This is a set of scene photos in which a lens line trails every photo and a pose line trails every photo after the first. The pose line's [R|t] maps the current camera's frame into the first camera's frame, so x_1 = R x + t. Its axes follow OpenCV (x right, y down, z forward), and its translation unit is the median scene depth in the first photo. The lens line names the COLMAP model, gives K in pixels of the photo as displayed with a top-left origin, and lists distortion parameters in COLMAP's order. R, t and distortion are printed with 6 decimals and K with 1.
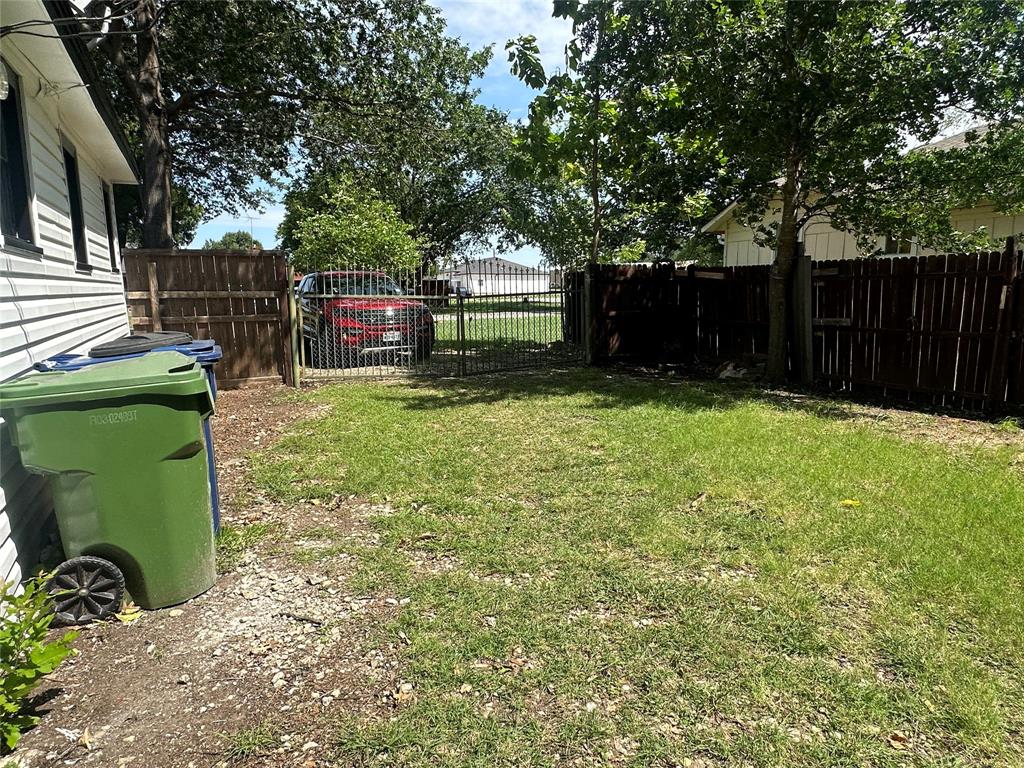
lens RADIAL K [[631.0, 0, 510.2], [0, 631.0, 392.9], [0, 0, 1]] dist [-0.009088, 0.001947]
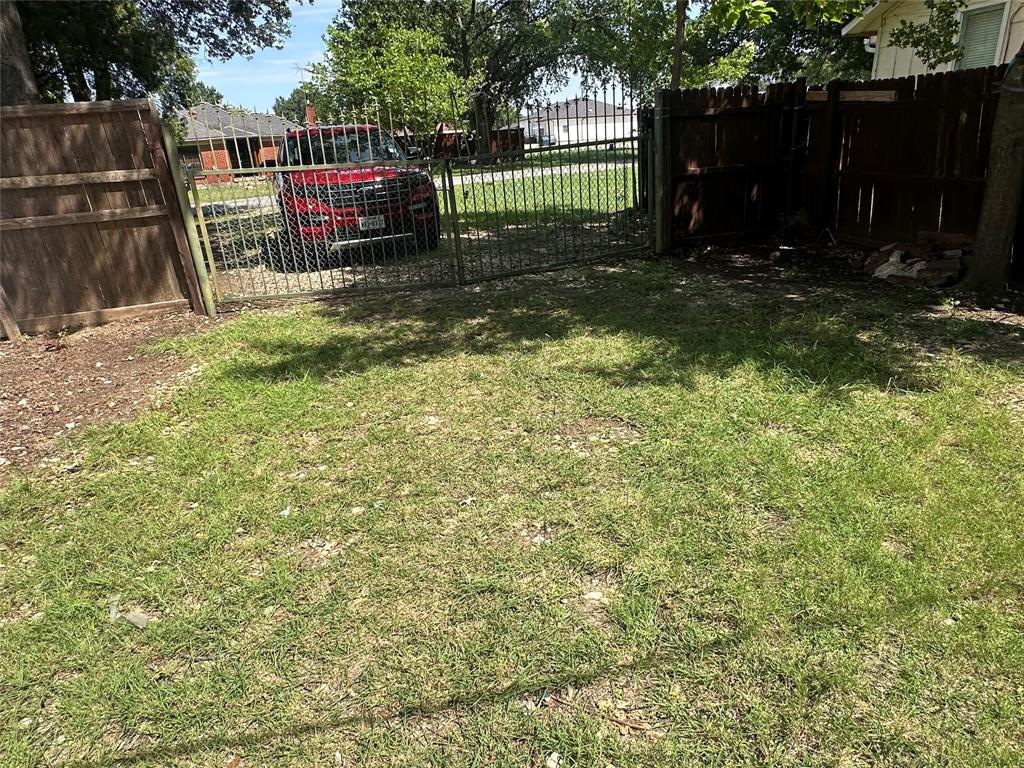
lens RADIAL K [[631.0, 0, 510.2], [0, 631.0, 392.9], [0, 0, 1]] dist [-0.009088, 0.001947]
pose [[0.988875, -0.001826, -0.148736, 0.029054], [0.034694, 0.975178, 0.218688, -0.022823], [0.144645, -0.221415, 0.964393, 0.131521]]
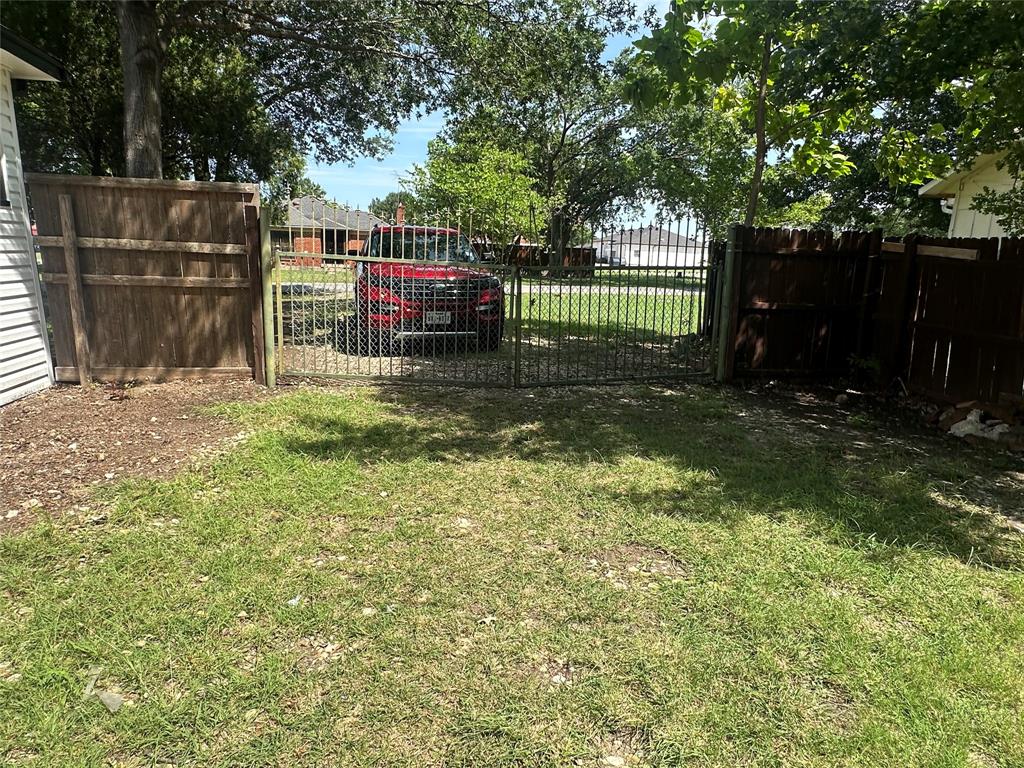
lens RADIAL K [[631.0, 0, 510.2], [0, 631.0, 392.9], [0, 0, 1]] dist [-0.009088, 0.001947]
pose [[0.968044, 0.097089, -0.231224, 0.028601], [-0.085981, 0.994626, 0.057668, -0.022718], [0.235580, -0.035944, 0.971190, 0.136634]]
